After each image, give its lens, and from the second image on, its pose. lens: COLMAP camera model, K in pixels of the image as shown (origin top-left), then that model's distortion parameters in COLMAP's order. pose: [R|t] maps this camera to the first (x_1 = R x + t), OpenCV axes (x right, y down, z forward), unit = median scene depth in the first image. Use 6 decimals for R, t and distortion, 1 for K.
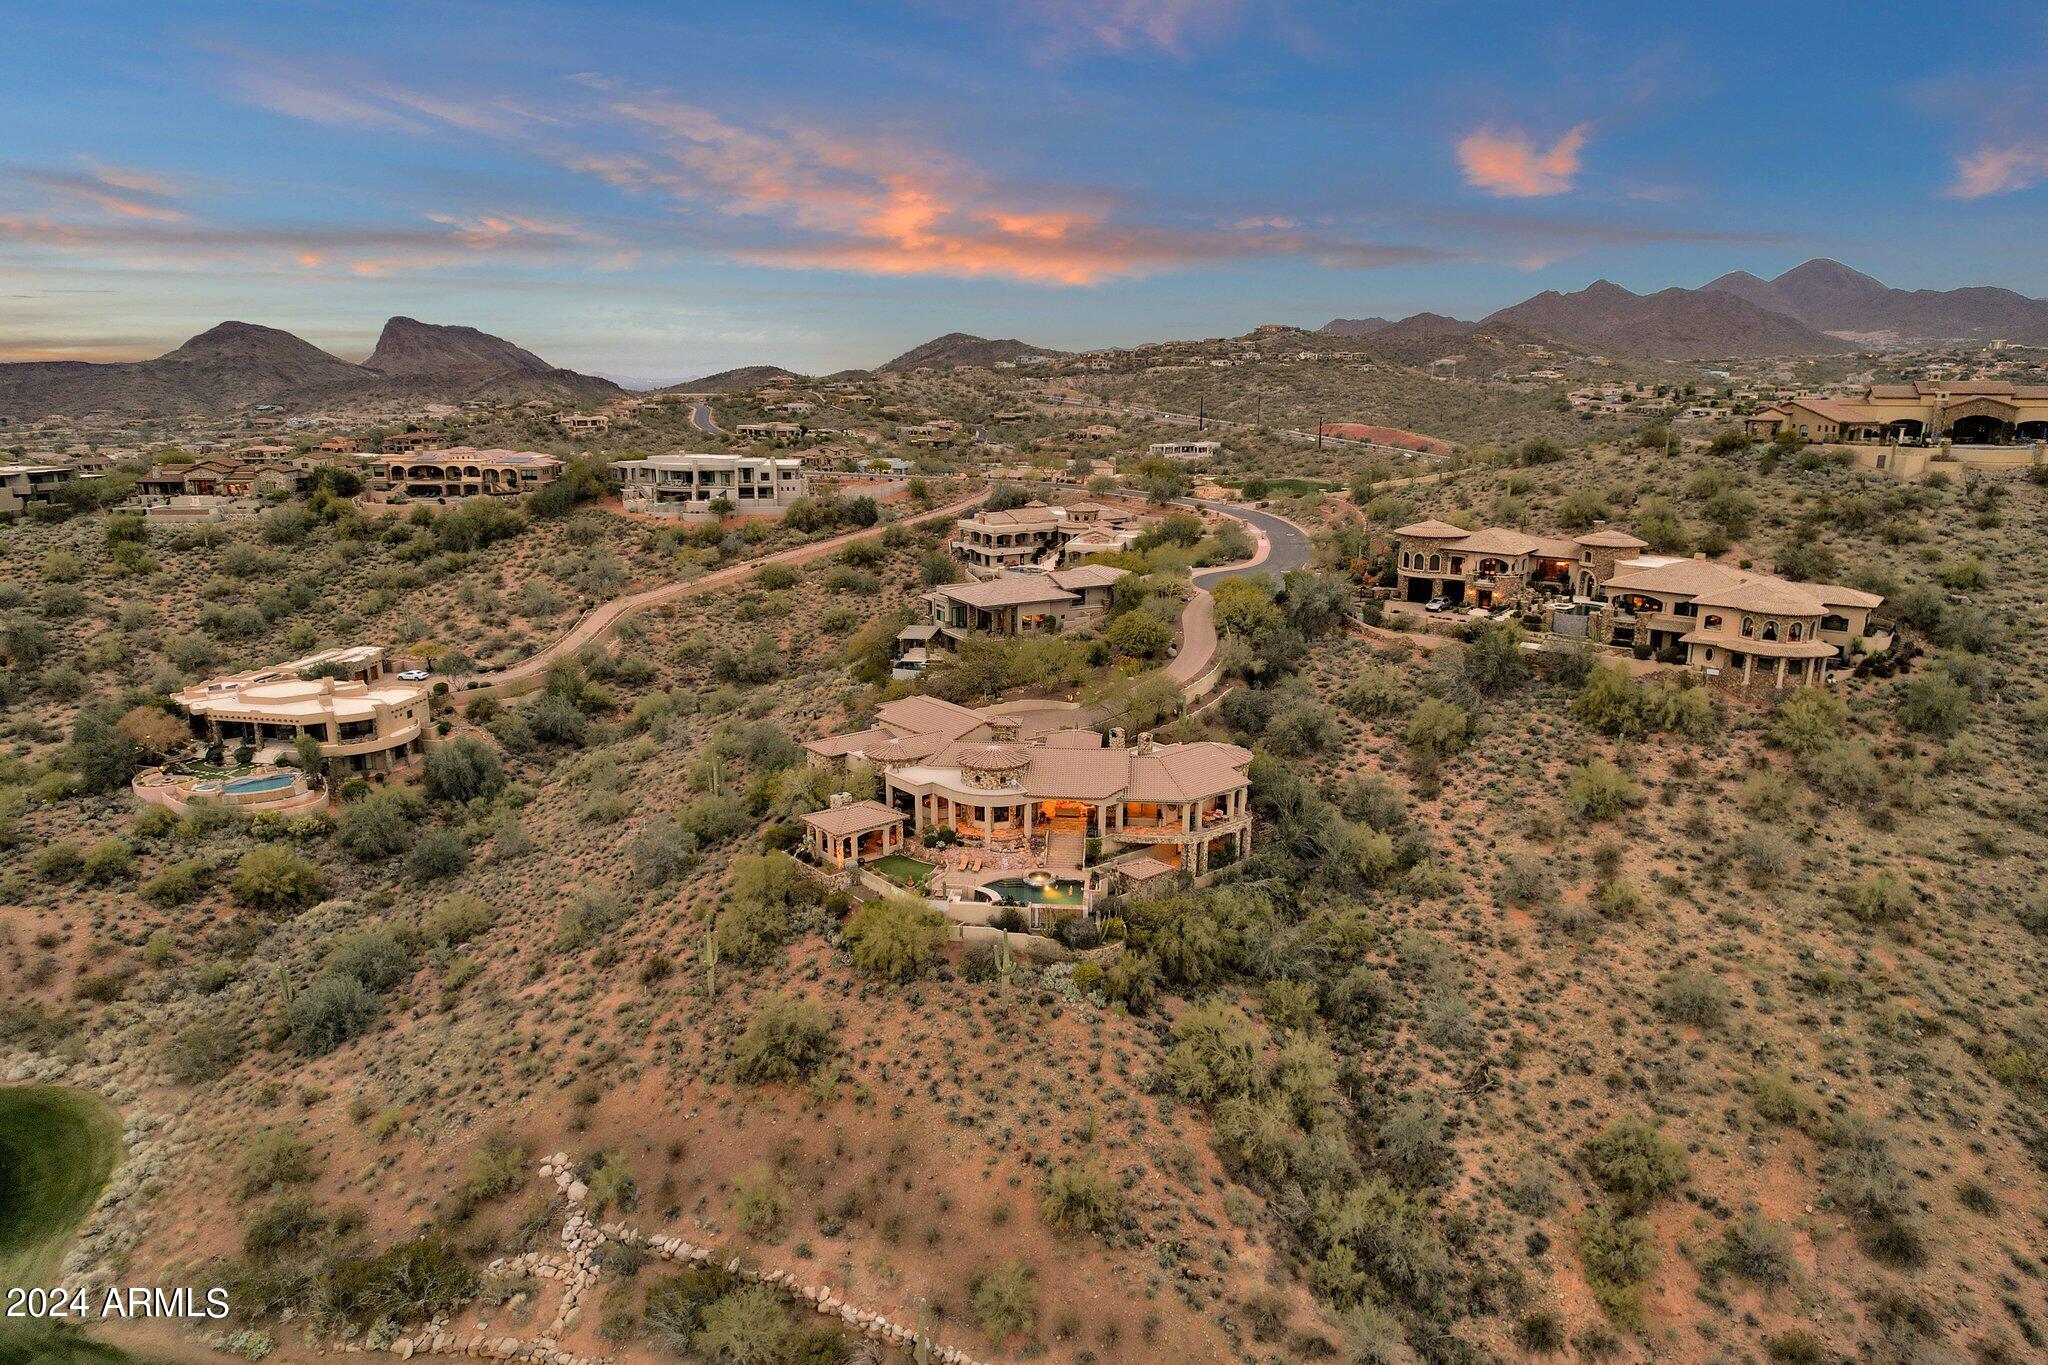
lens RADIAL K [[1302.0, 0, 1028.0], [0, 1302.0, 685.9], [0, 0, 1]] dist [-0.049499, 0.052387]
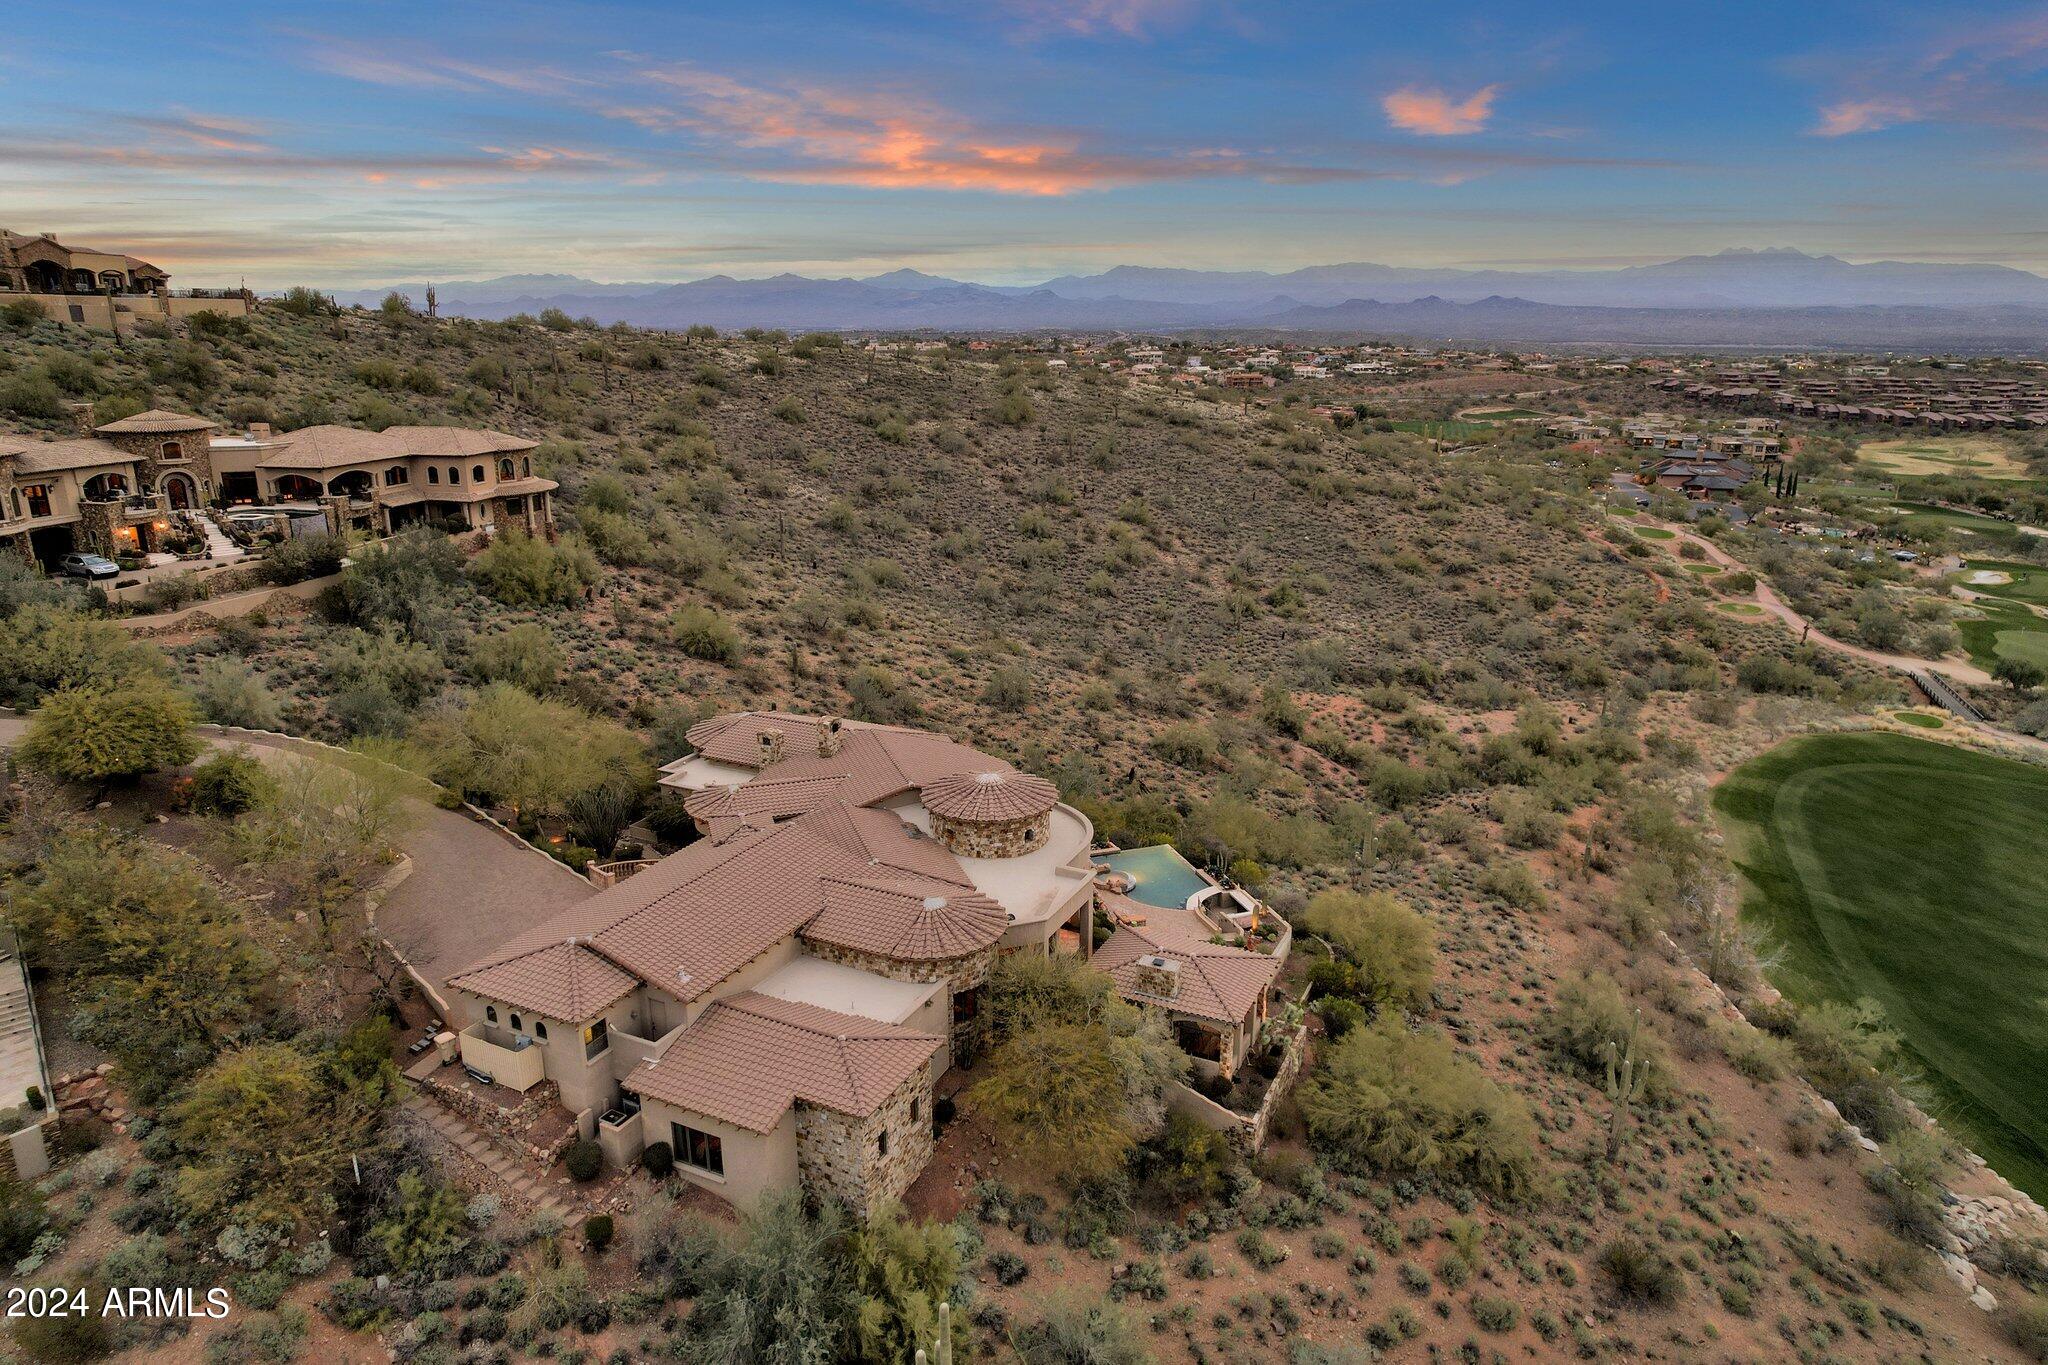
lens RADIAL K [[1310.9, 0, 1029.1], [0, 1310.9, 676.9], [0, 0, 1]] dist [-0.047756, 0.048149]
pose [[-0.409560, -0.250027, 0.877352, -0.373045], [0.214880, 0.908213, 0.359131, -0.137623], [-0.886615, 0.335612, -0.318242, 0.845892]]
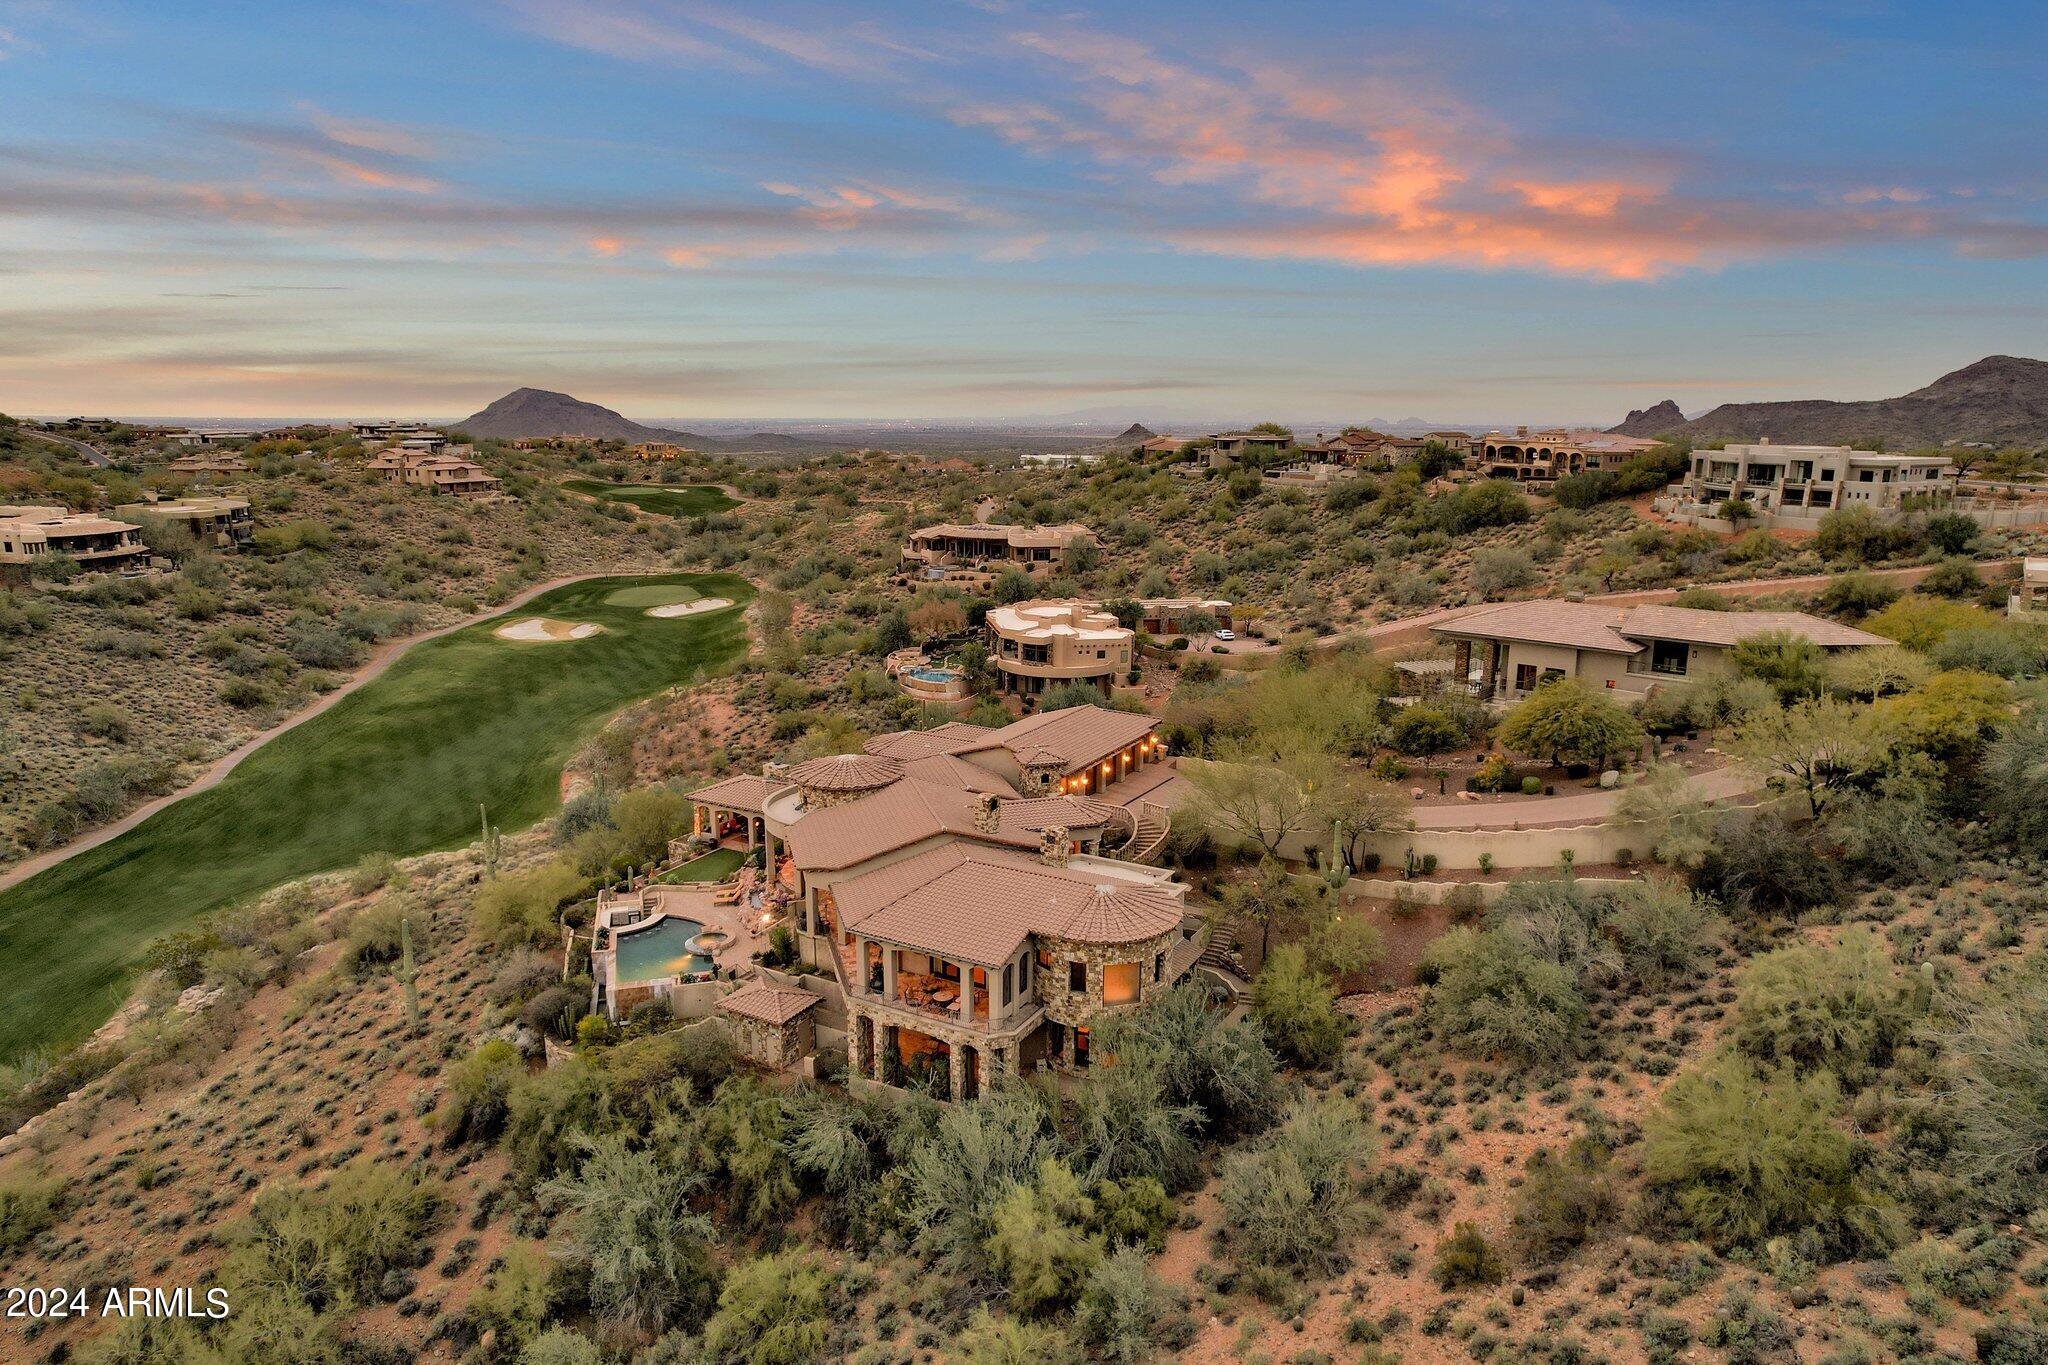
lens RADIAL K [[1302.0, 0, 1028.0], [0, 1302.0, 685.9], [0, 0, 1]] dist [-0.049499, 0.052387]
pose [[0.355465, 0.195246, -0.914070, 0.447705], [-0.225097, 0.967039, 0.119025, -0.064938], [0.907180, 0.163445, 0.387698, 0.603249]]
